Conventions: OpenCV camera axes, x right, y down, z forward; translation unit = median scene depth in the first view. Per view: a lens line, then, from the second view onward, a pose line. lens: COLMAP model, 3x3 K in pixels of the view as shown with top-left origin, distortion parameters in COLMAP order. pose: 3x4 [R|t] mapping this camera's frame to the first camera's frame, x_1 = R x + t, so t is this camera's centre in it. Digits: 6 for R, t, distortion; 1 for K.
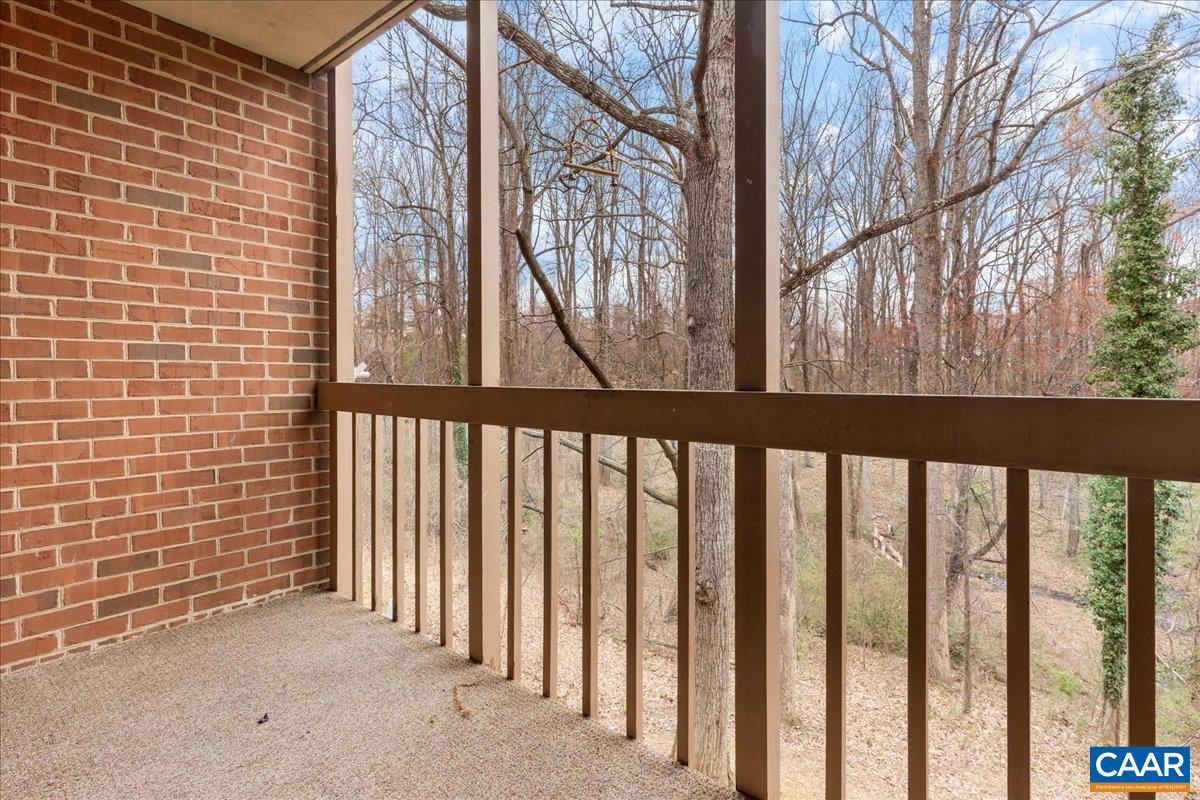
lens RADIAL K [[578.0, 0, 595.0], [0, 578.0, 373.0], [0, 0, 1]] dist [0.002963, -0.001597]
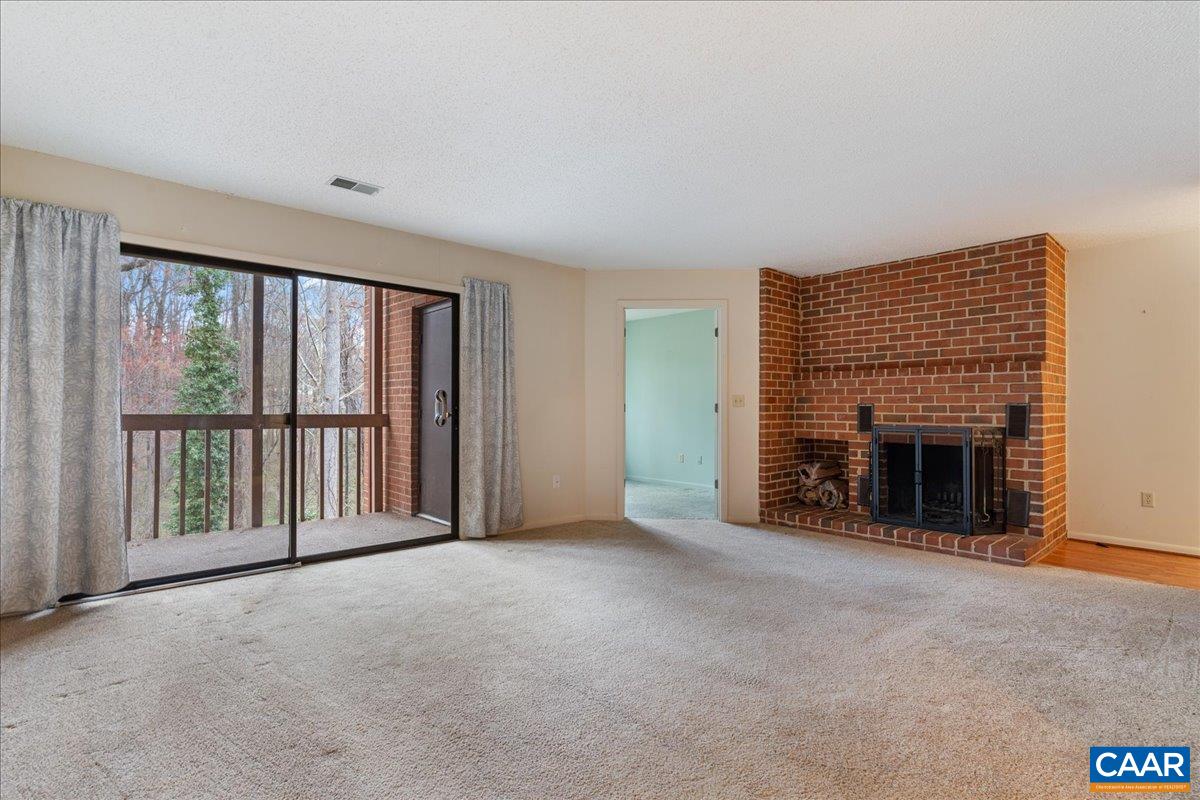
lens RADIAL K [[578.0, 0, 597.6], [0, 578.0, 402.6], [0, 0, 1]] dist [0.002963, -0.001597]
pose [[0.152321, 0.005817, 0.988314, -0.365994], [0.002268, 0.999978, -0.006235, -0.001519], [-0.988329, 0.003191, 0.152304, -0.206109]]
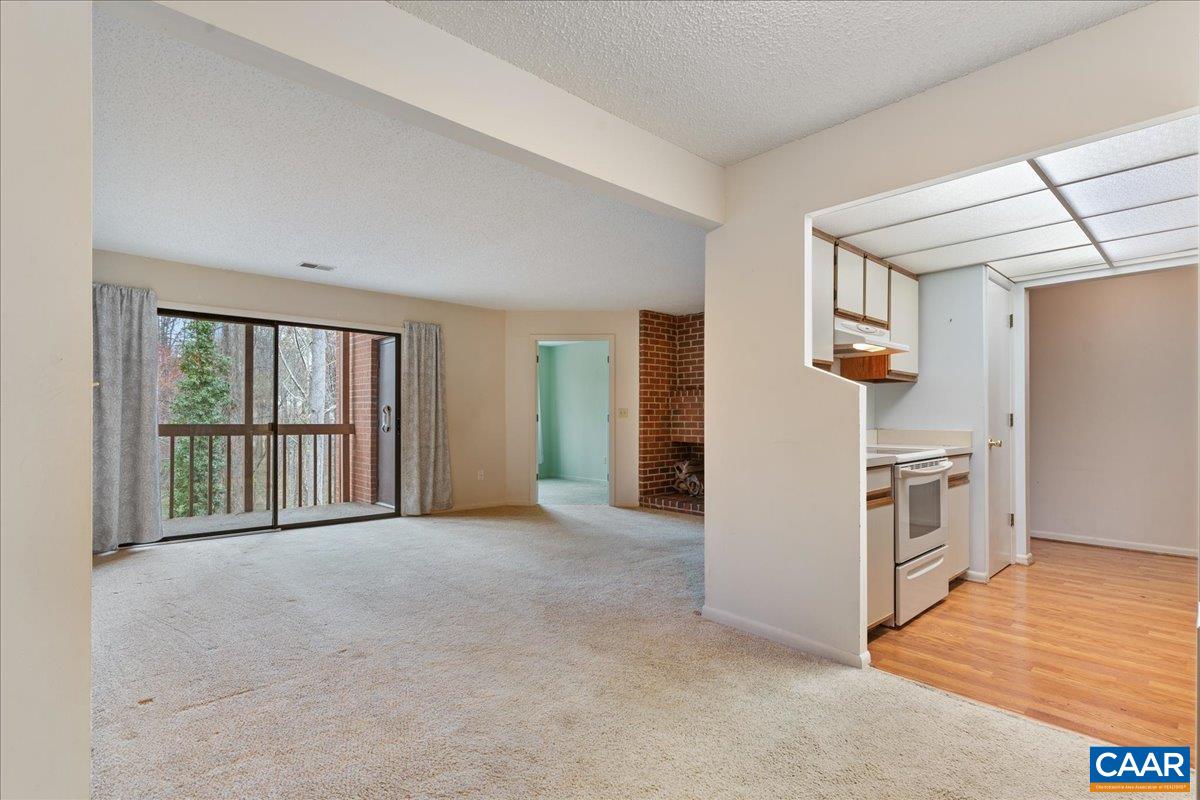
lens RADIAL K [[578.0, 0, 594.4], [0, 578.0, 413.8], [0, 0, 1]] dist [0.002963, -0.001597]
pose [[0.142712, 0.004585, 0.989754, -0.486125], [0.003606, 0.999980, -0.005152, -0.001428], [-0.989758, 0.004304, 0.142692, -0.301461]]
